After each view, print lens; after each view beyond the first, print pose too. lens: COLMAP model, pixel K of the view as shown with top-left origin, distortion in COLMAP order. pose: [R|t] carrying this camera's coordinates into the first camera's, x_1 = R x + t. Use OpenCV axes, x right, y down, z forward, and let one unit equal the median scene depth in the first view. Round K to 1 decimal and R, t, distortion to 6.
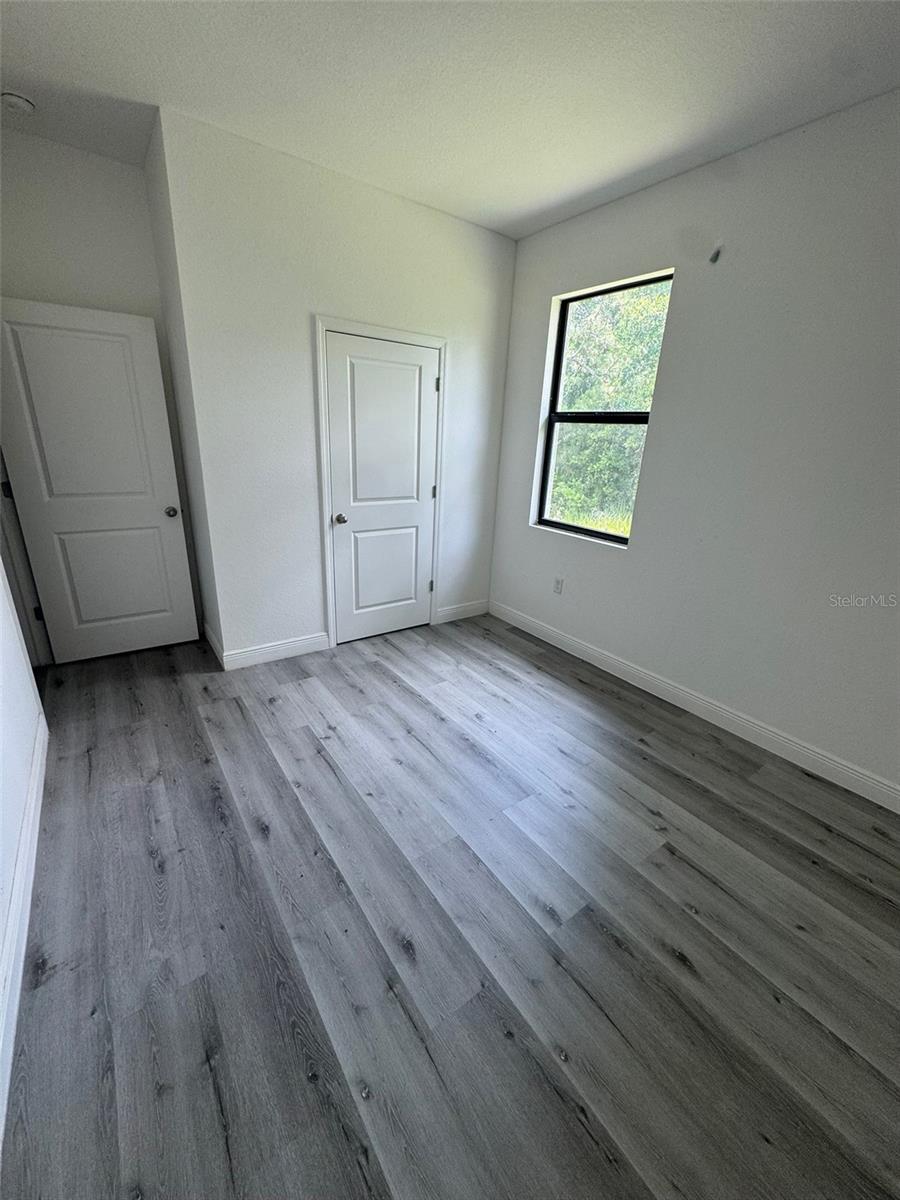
lens RADIAL K [[479.0, 0, 449.4], [0, 479.0, 595.9], [0, 0, 1]] dist [-0.009058, 0.001703]
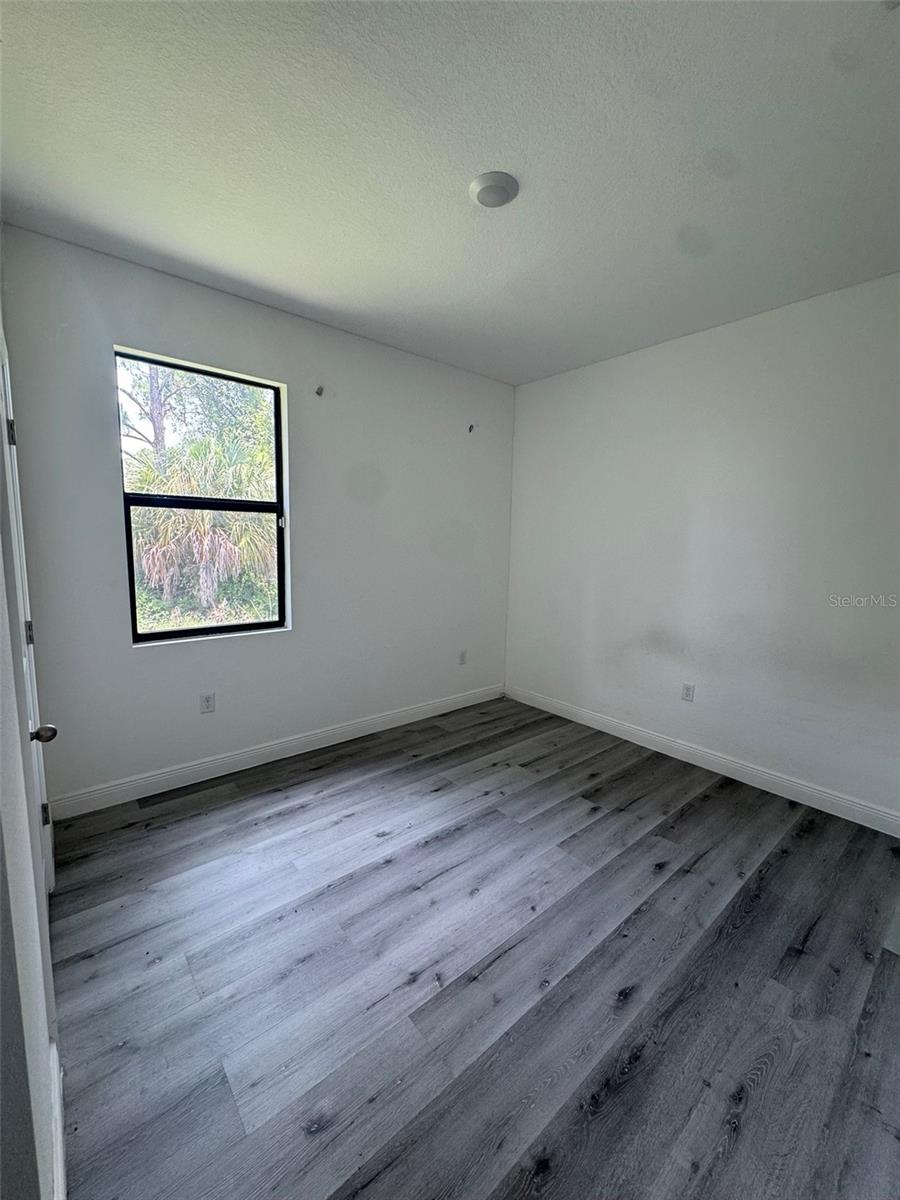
lens RADIAL K [[479.0, 0, 449.4], [0, 479.0, 595.9], [0, 0, 1]] dist [-0.009058, 0.001703]
pose [[-0.075772, -0.168543, 0.982778, -0.977372], [0.298373, 0.936618, 0.183631, -0.377871], [-0.951437, 0.307149, -0.020680, 1.003036]]
